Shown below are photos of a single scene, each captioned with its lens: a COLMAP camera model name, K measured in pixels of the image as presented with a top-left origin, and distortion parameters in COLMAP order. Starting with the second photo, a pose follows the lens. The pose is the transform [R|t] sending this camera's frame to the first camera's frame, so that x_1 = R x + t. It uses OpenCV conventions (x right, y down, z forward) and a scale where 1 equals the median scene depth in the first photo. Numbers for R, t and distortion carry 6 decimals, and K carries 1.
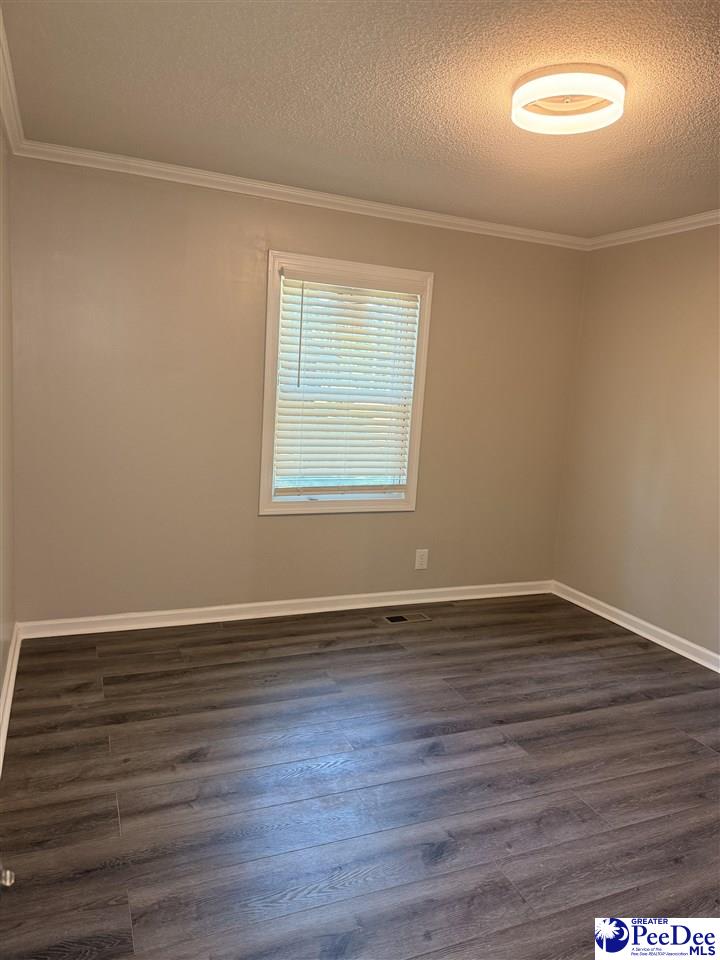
lens RADIAL K [[666.5, 0, 360.0], [0, 666.5, 480.0], [0, 0, 1]] dist [0.006524, -0.000678]
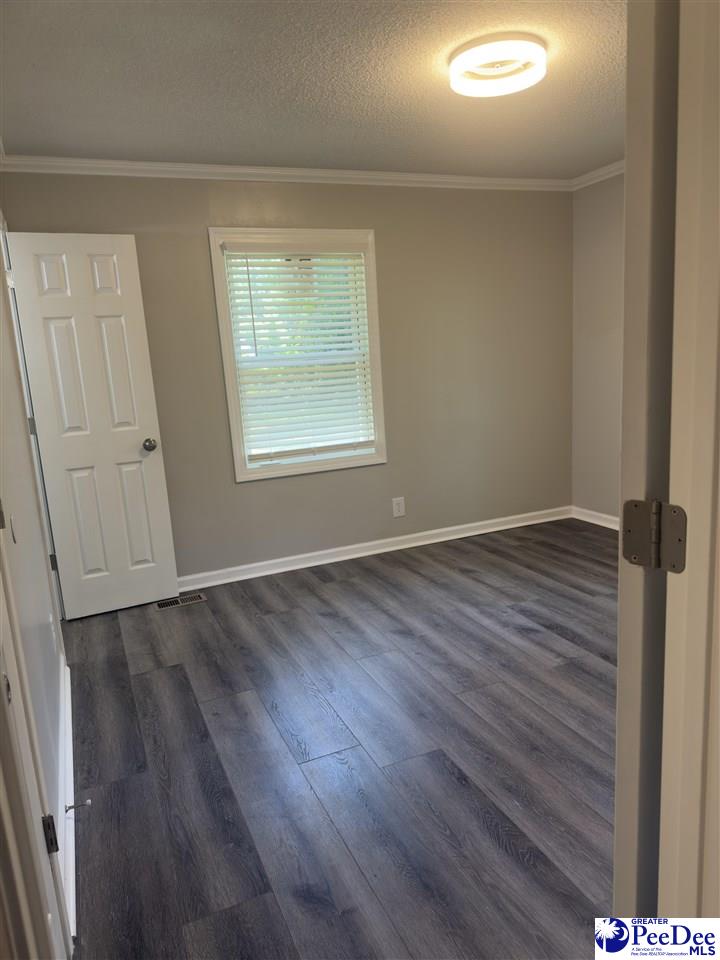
lens RADIAL K [[666.5, 0, 360.0], [0, 666.5, 480.0], [0, 0, 1]] dist [0.006524, -0.000678]
pose [[0.005876, 0.125205, -0.992113, 1.316405], [-0.087106, 0.988424, 0.124224, 0.017626], [0.996182, 0.085689, 0.016714, 0.690063]]
